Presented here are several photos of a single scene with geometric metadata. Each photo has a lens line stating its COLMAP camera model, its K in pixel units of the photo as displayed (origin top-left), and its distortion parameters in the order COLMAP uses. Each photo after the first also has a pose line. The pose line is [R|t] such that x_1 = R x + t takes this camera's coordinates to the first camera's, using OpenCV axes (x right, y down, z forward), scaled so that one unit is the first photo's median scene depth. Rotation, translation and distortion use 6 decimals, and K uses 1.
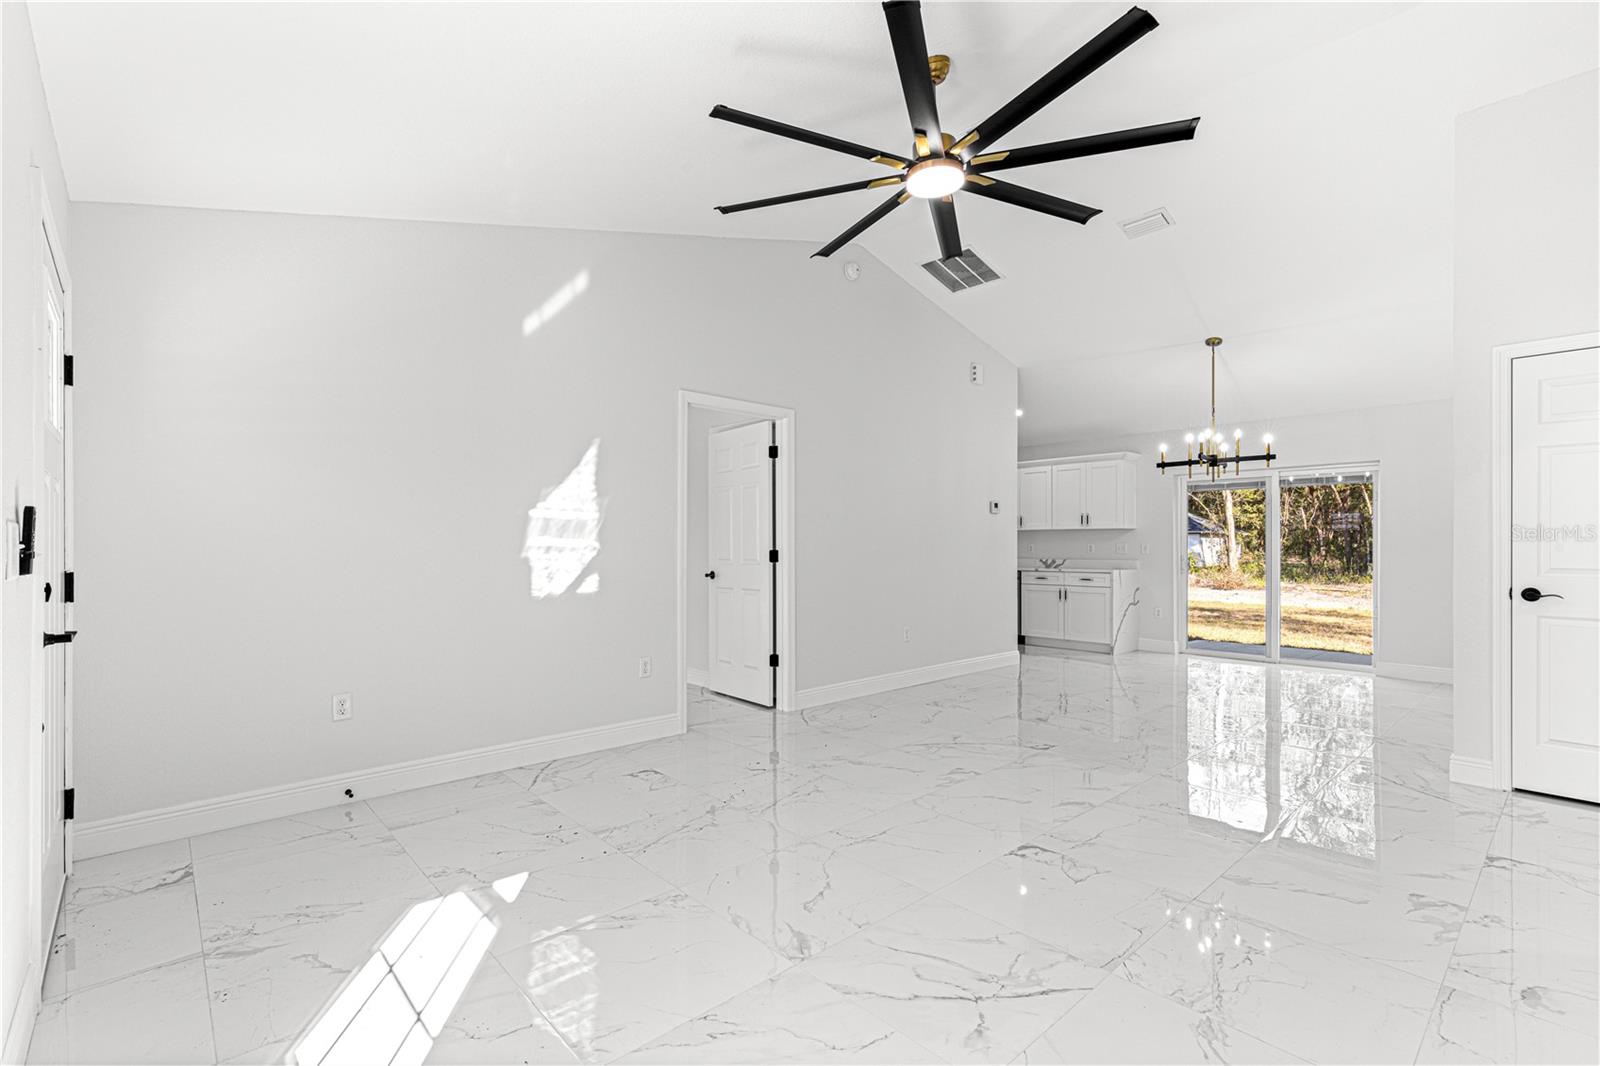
lens RADIAL K [[709.7, 0, 792.7], [0, 709.7, 544.1], [0, 0, 1]] dist [0.000214, -0.000144]
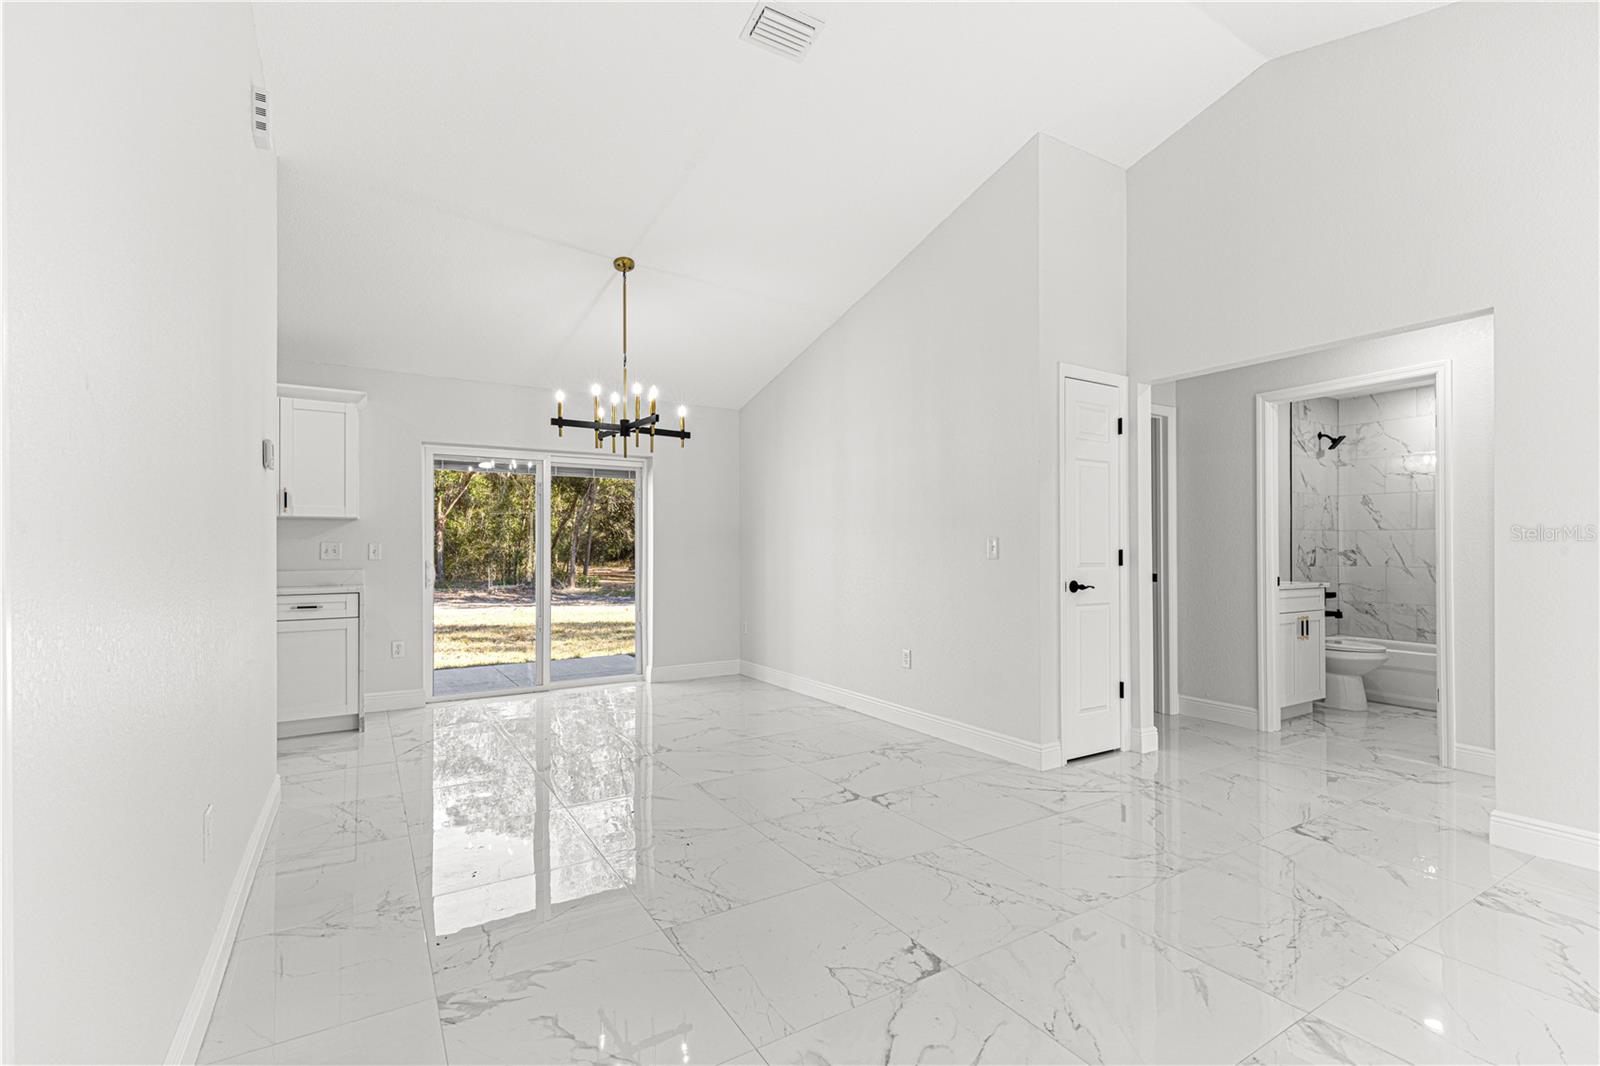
lens RADIAL K [[709.7, 0, 792.7], [0, 709.7, 544.1], [0, 0, 1]] dist [0.000214, -0.000144]
pose [[0.158513, 0.003334, 0.987351, -0.091550], [0.000102, 0.999994, -0.003393, 0.003392], [-0.987357, 0.000639, 0.158512, 0.683279]]
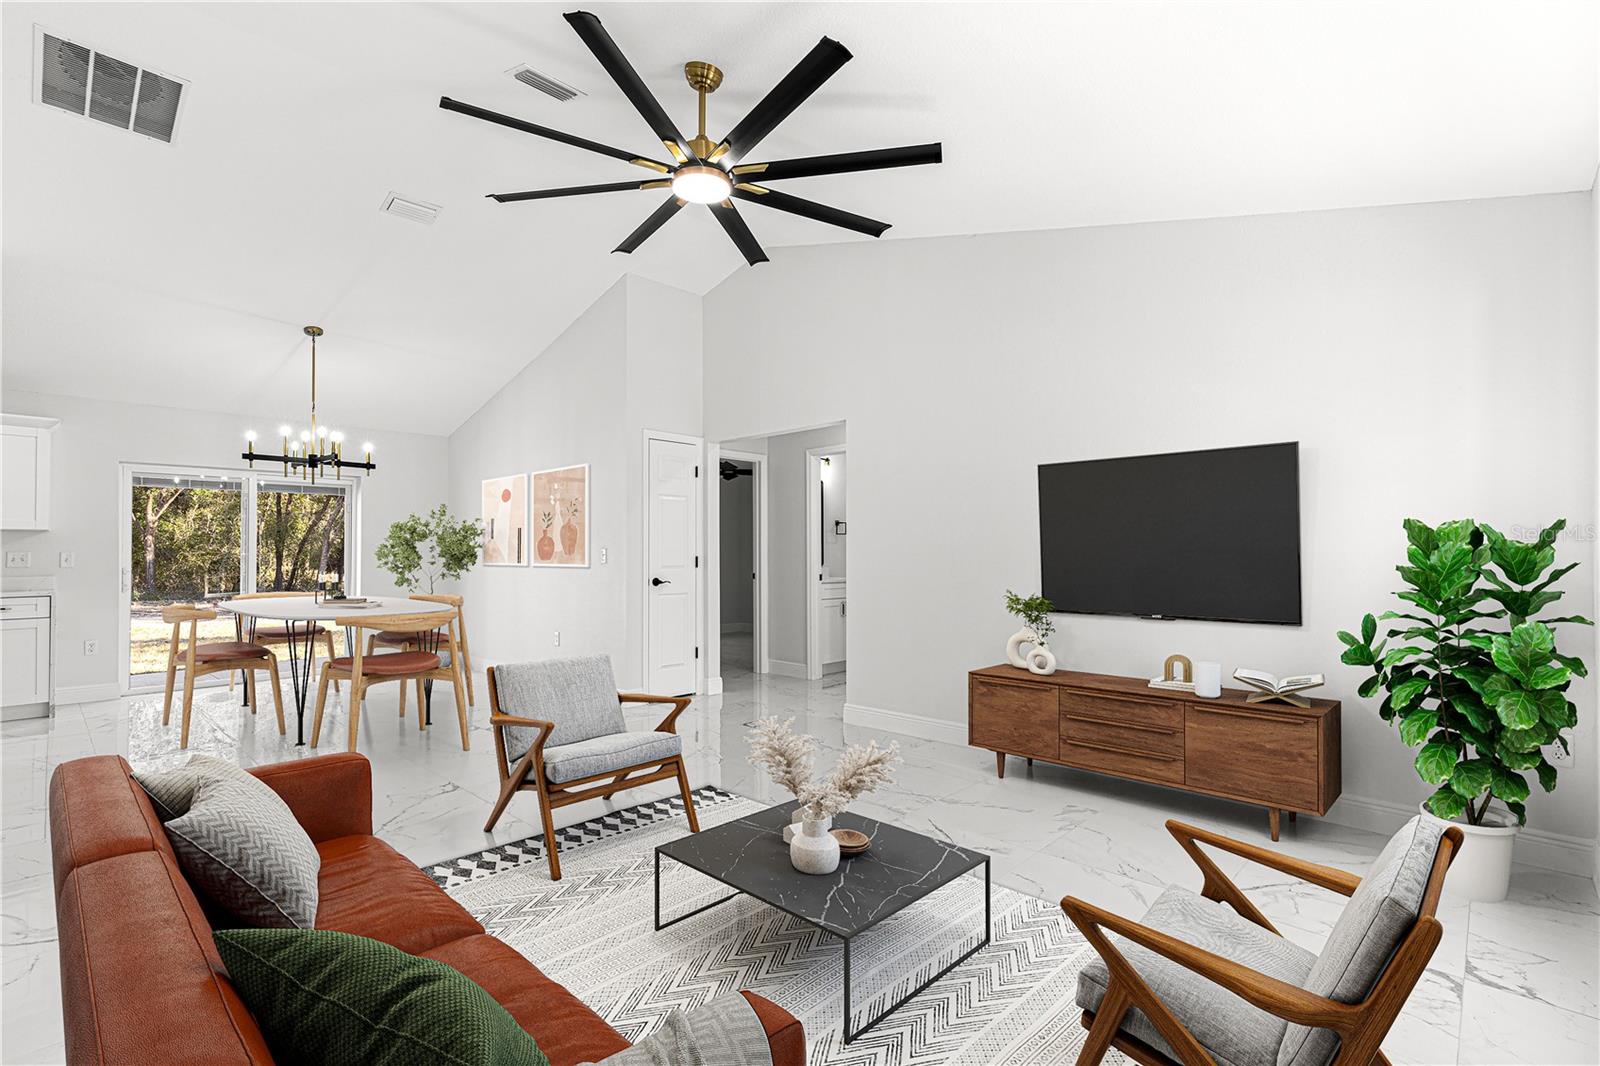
lens RADIAL K [[730.2, 0, 796.9], [0, 730.2, 539.3], [0, 0, 1]] dist [0.000415, 0.000210]
pose [[-0.101874, 0.015927, 0.994670, -0.385400], [0.001789, 0.999873, -0.015828, -0.000839], [-0.994796, 0.000167, -0.101889, 0.454885]]
